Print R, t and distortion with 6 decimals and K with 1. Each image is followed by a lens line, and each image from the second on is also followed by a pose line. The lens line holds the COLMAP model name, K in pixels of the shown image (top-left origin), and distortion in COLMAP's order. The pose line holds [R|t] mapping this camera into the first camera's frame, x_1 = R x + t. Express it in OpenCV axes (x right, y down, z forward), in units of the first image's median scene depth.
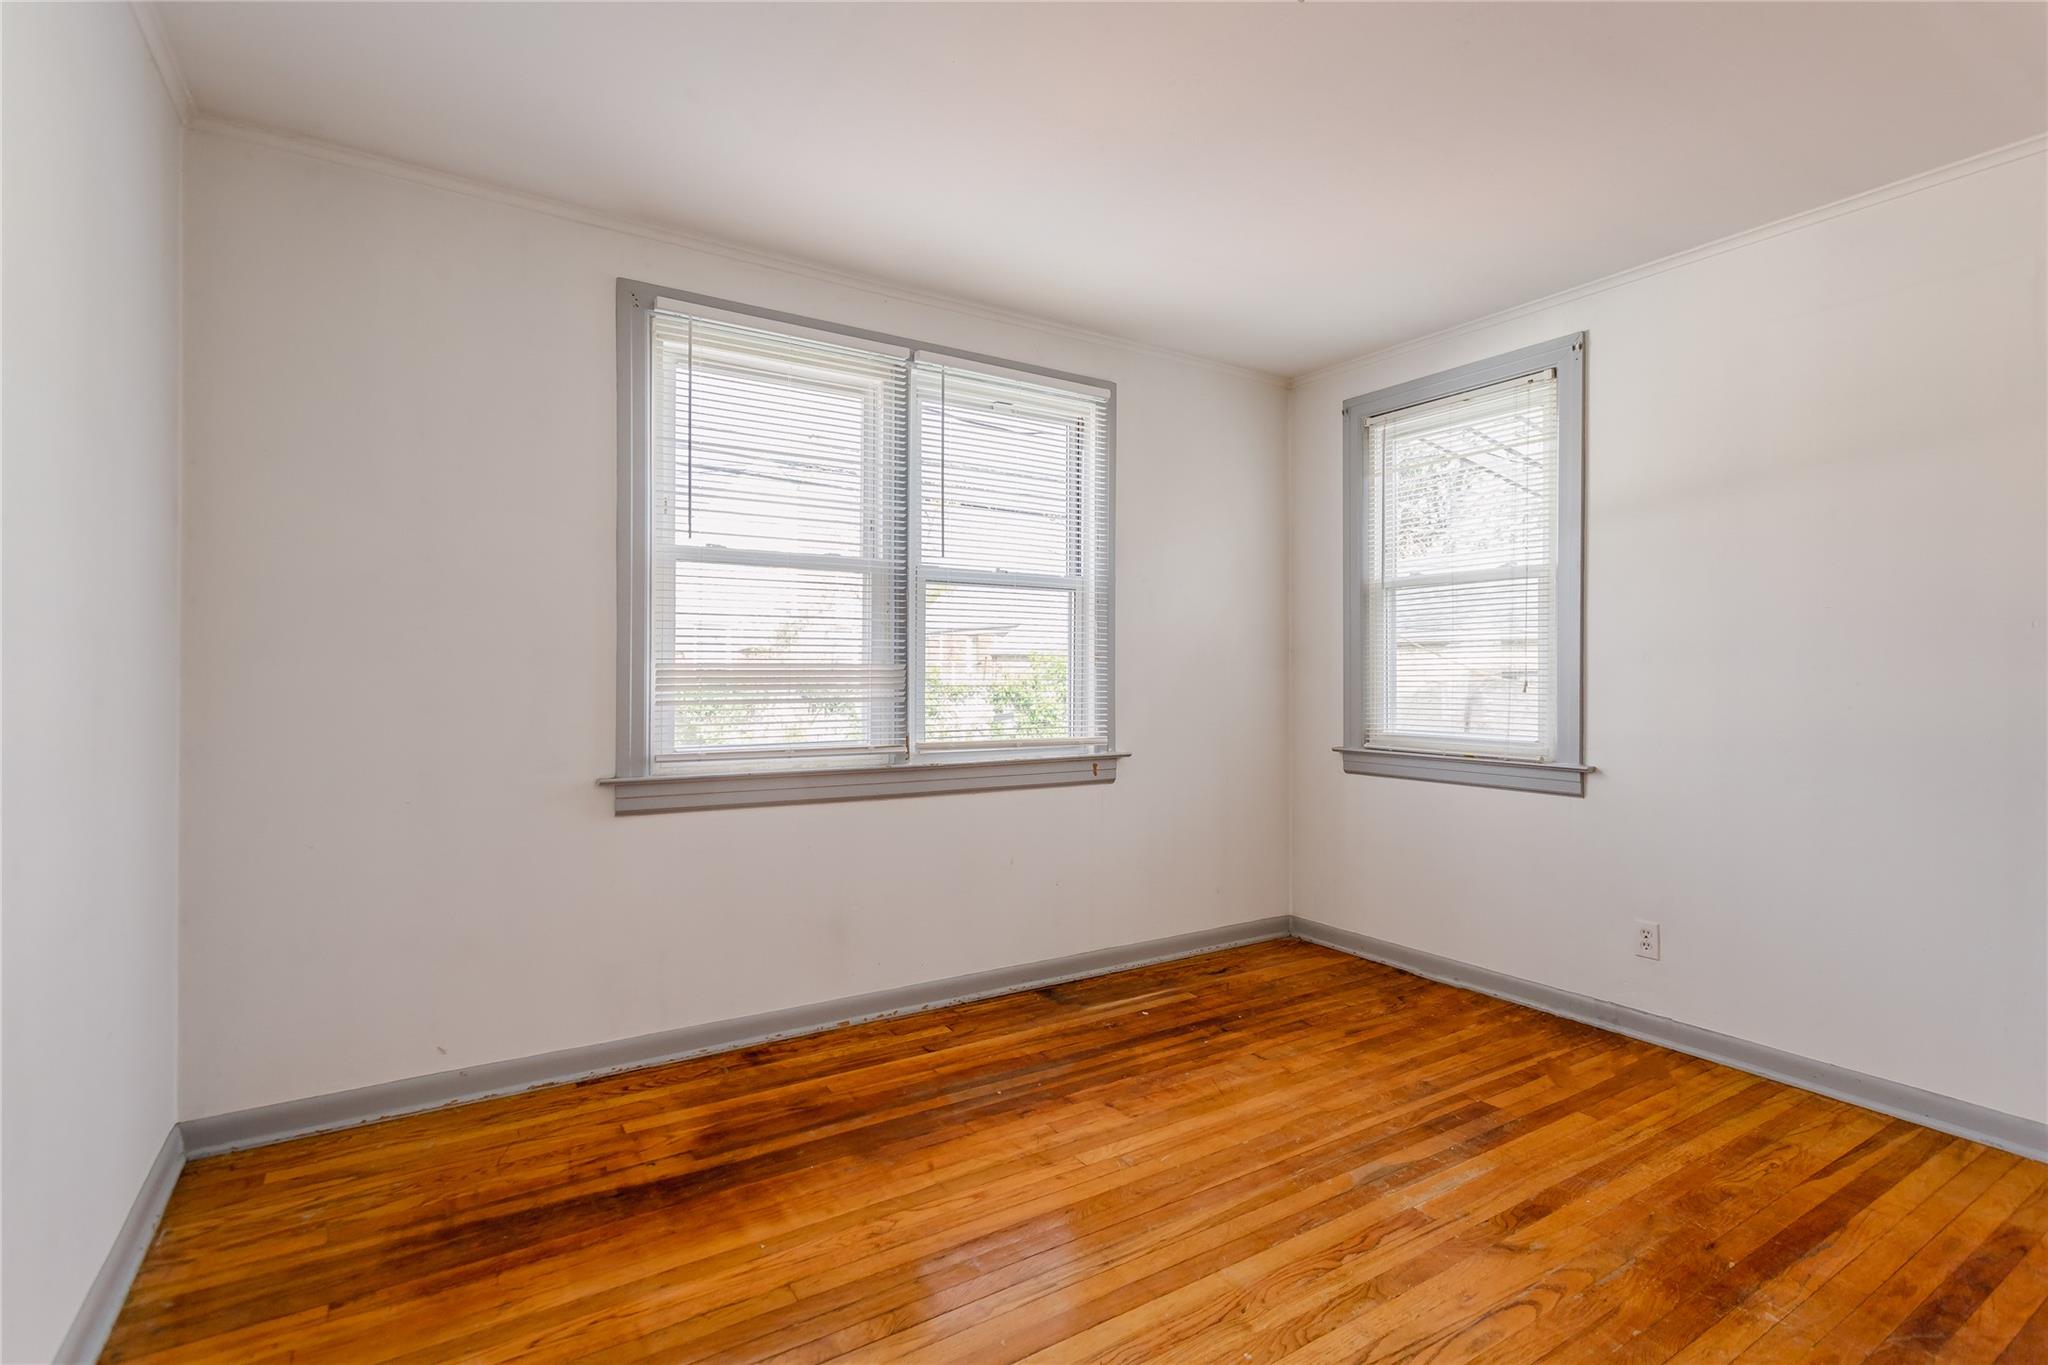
lens RADIAL K [[961.2, 0, 1030.8], [0, 961.2, 676.9], [0, 0, 1]] dist [-0.000834, 0.000232]
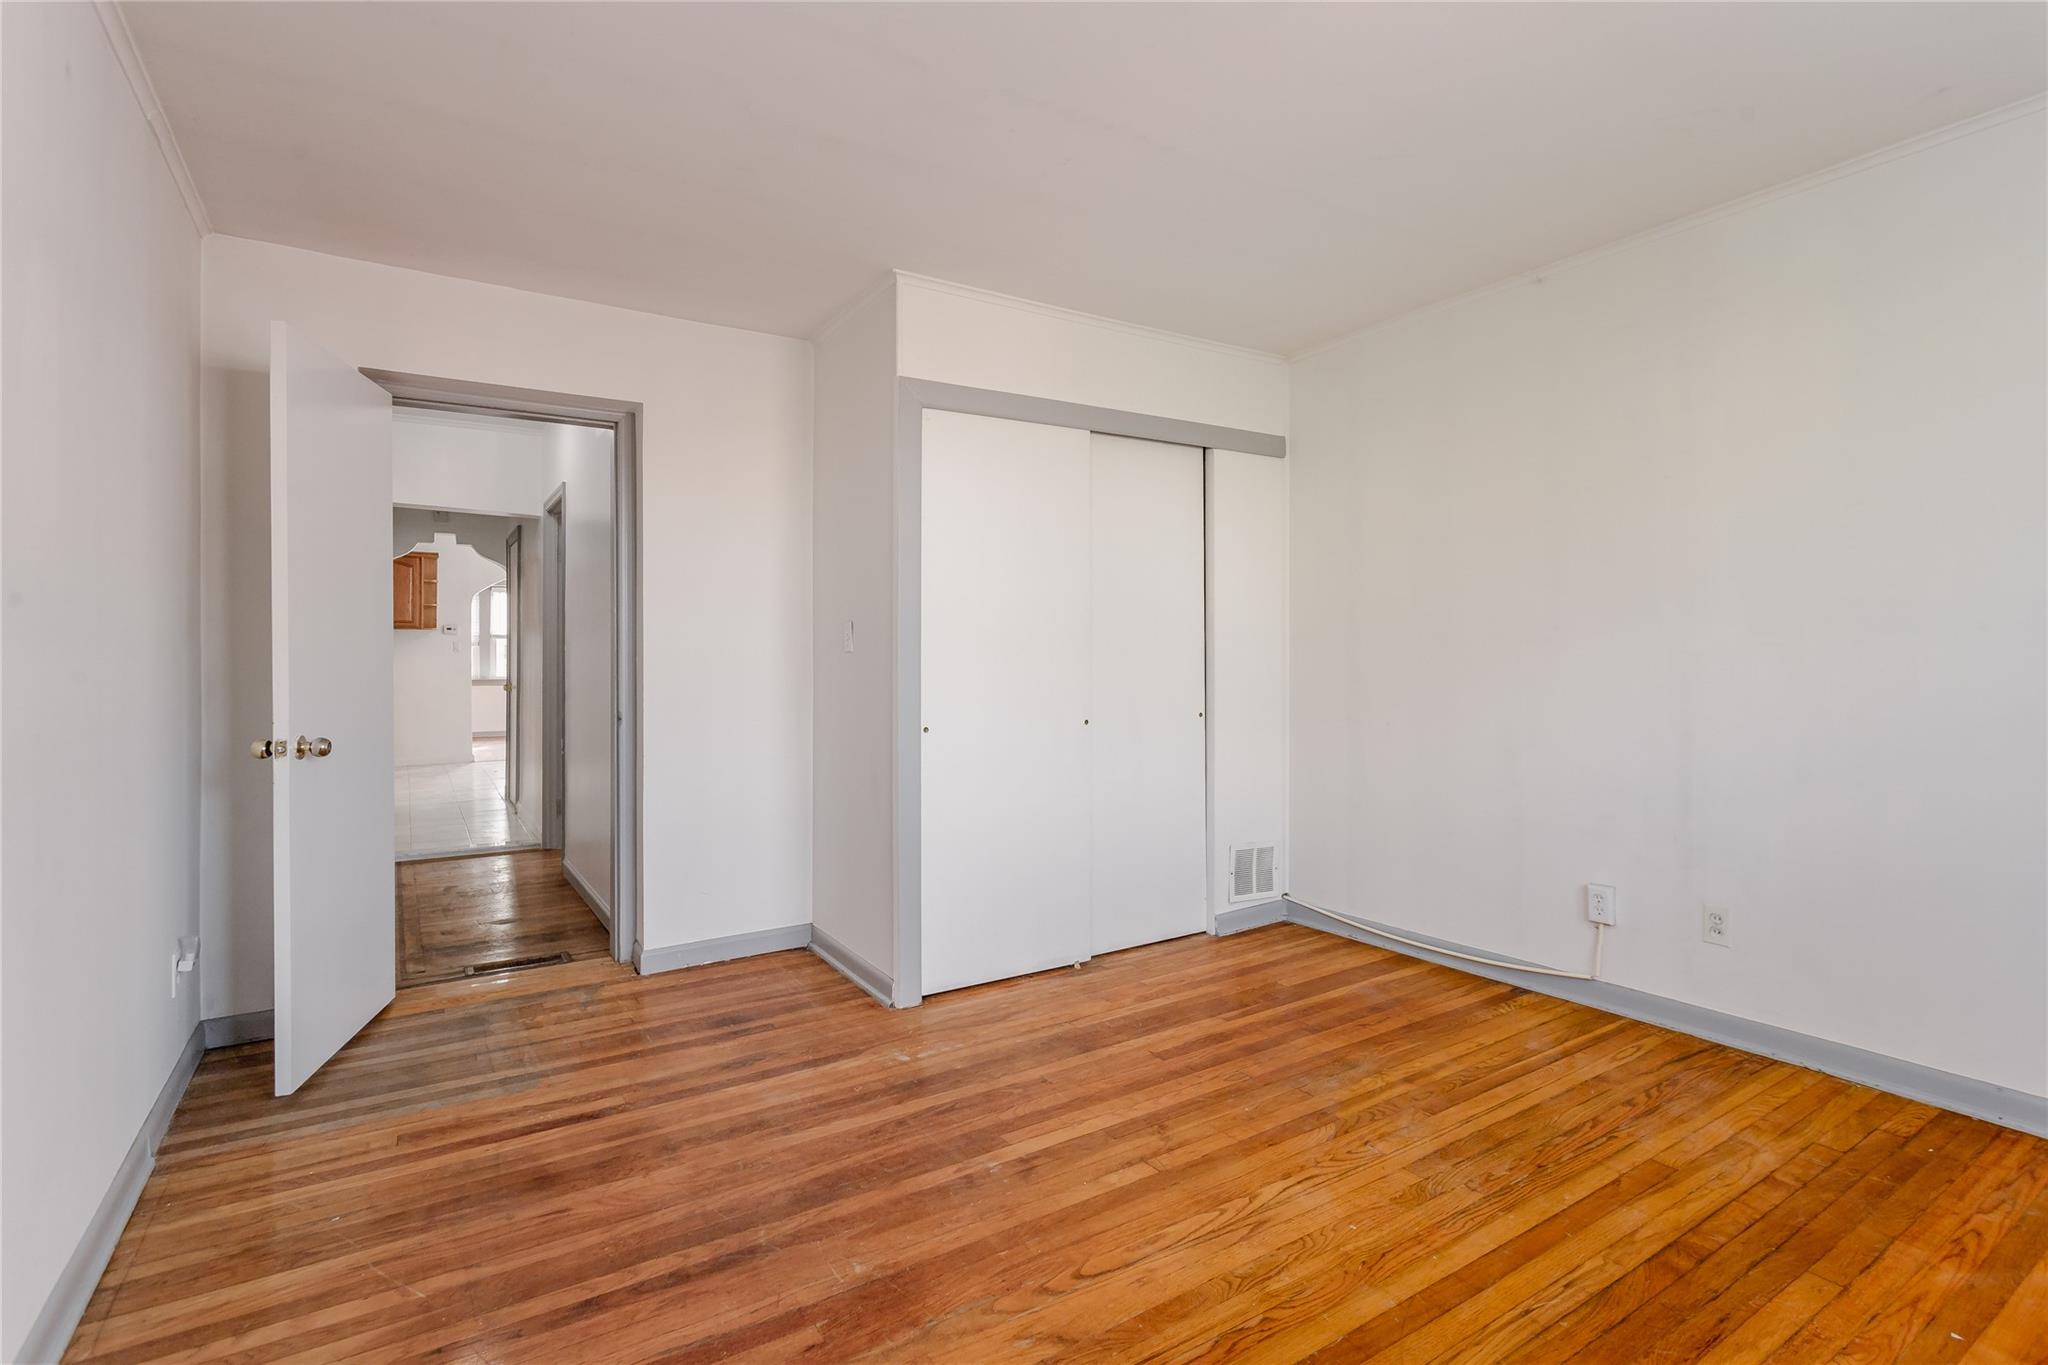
lens RADIAL K [[976.2, 0, 1027.5], [0, 976.2, 672.5], [0, 0, 1]] dist [-0.001342, 0.000456]
pose [[-0.999992, 0.003896, 0.000146, 0.445067], [0.003899, 0.999728, 0.023015, -0.004569], [-0.000056, 0.023015, -0.999735, 1.558788]]
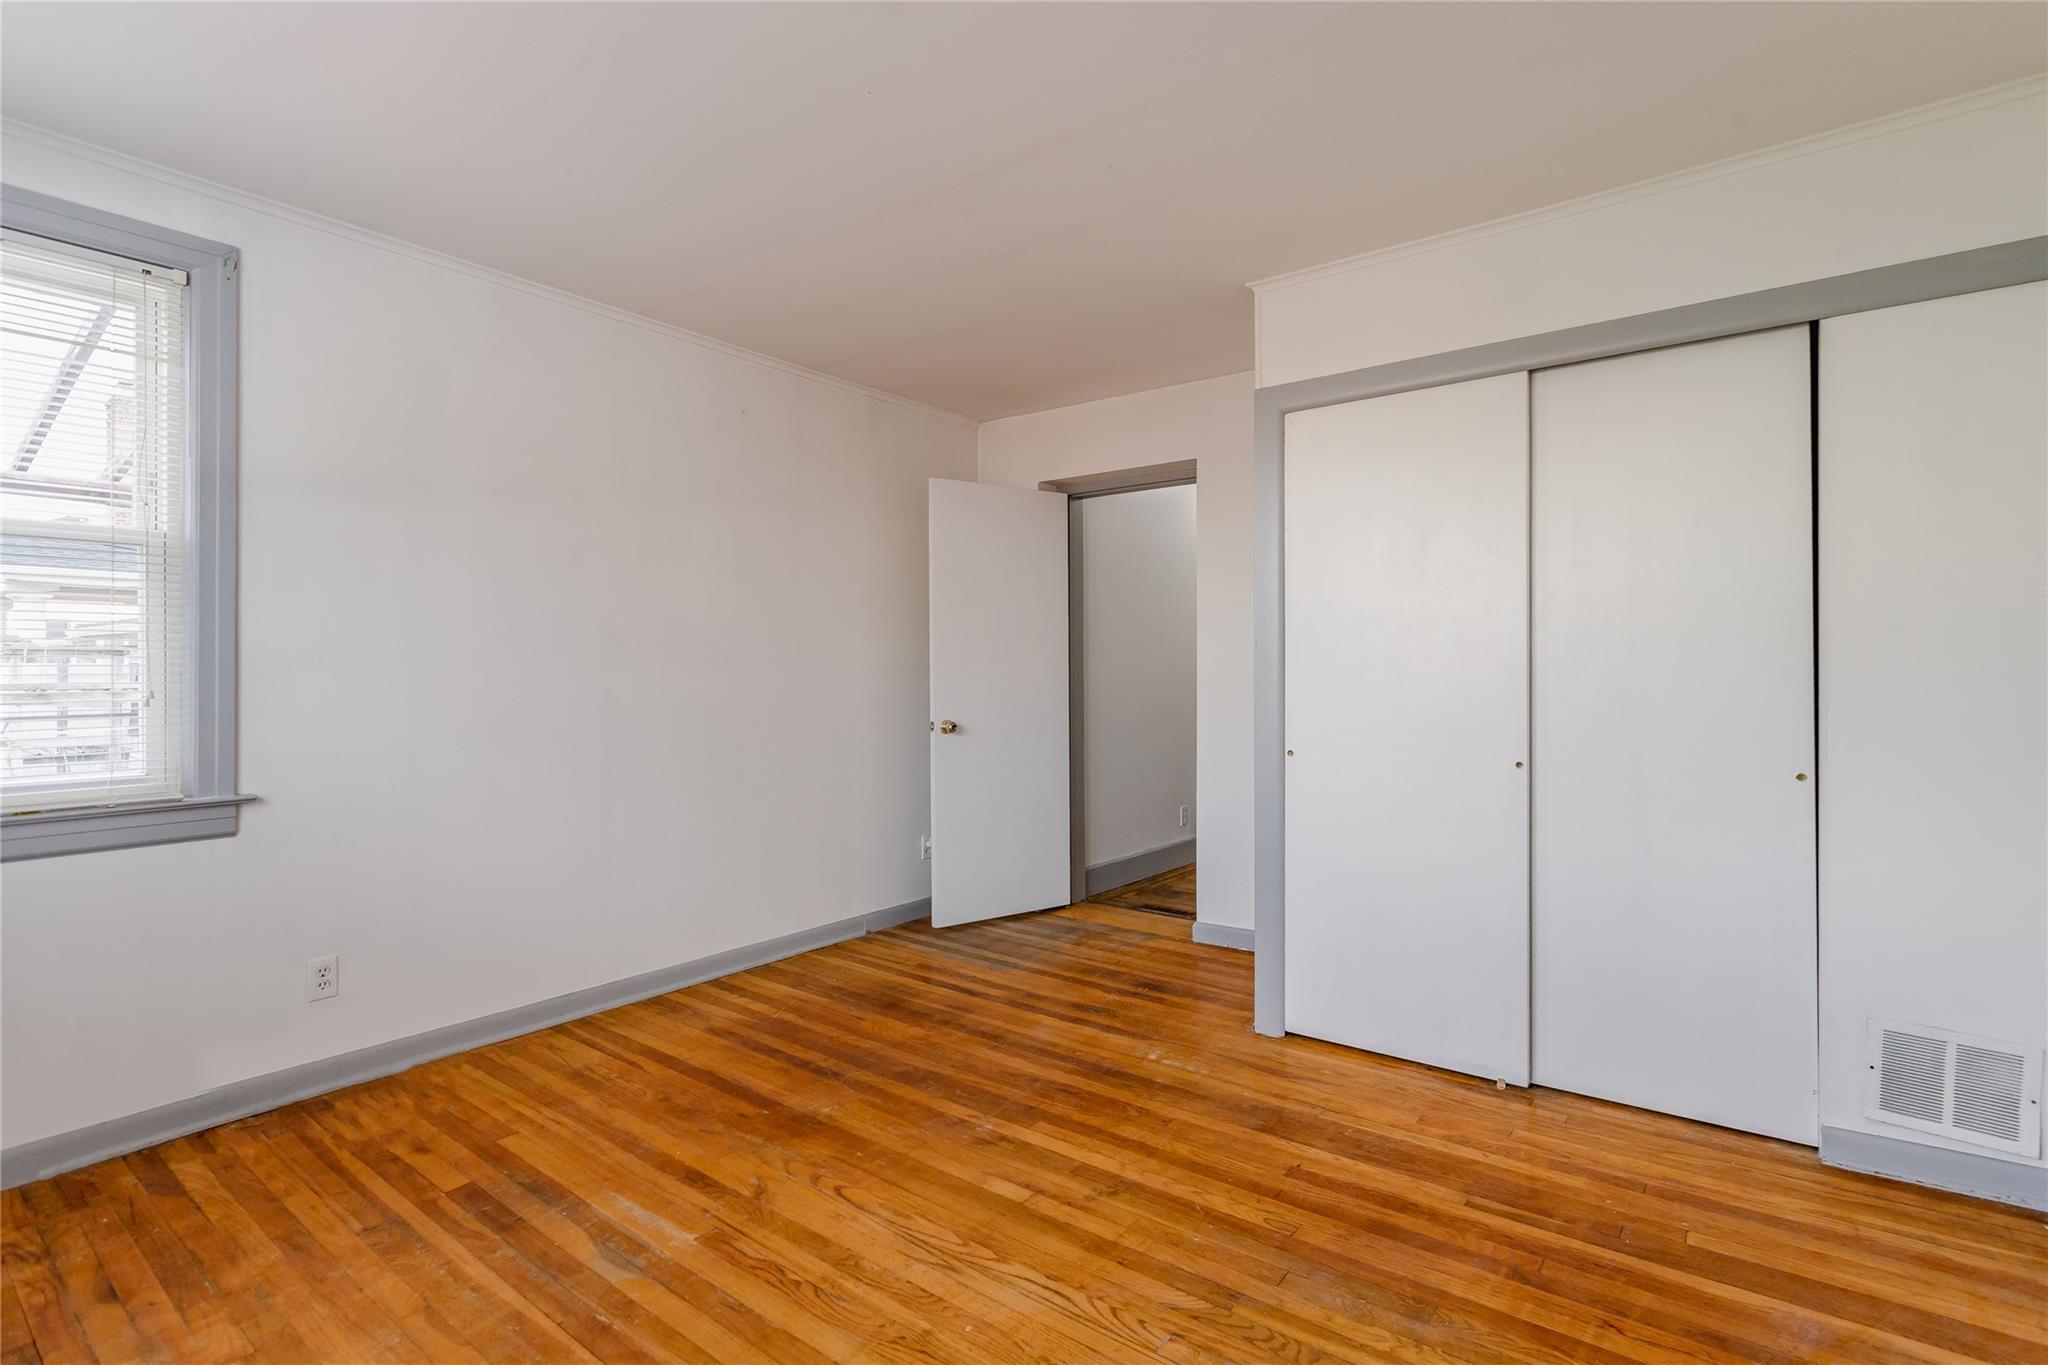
lens RADIAL K [[961.2, 0, 1030.8], [0, 961.2, 676.9], [0, 0, 1]] dist [-0.000834, 0.000232]
pose [[-0.345045, -0.005341, 0.938571, -0.553669], [0.009231, 0.999916, 0.009084, -0.009166], [-0.938541, 0.011798, -0.344966, 0.919167]]
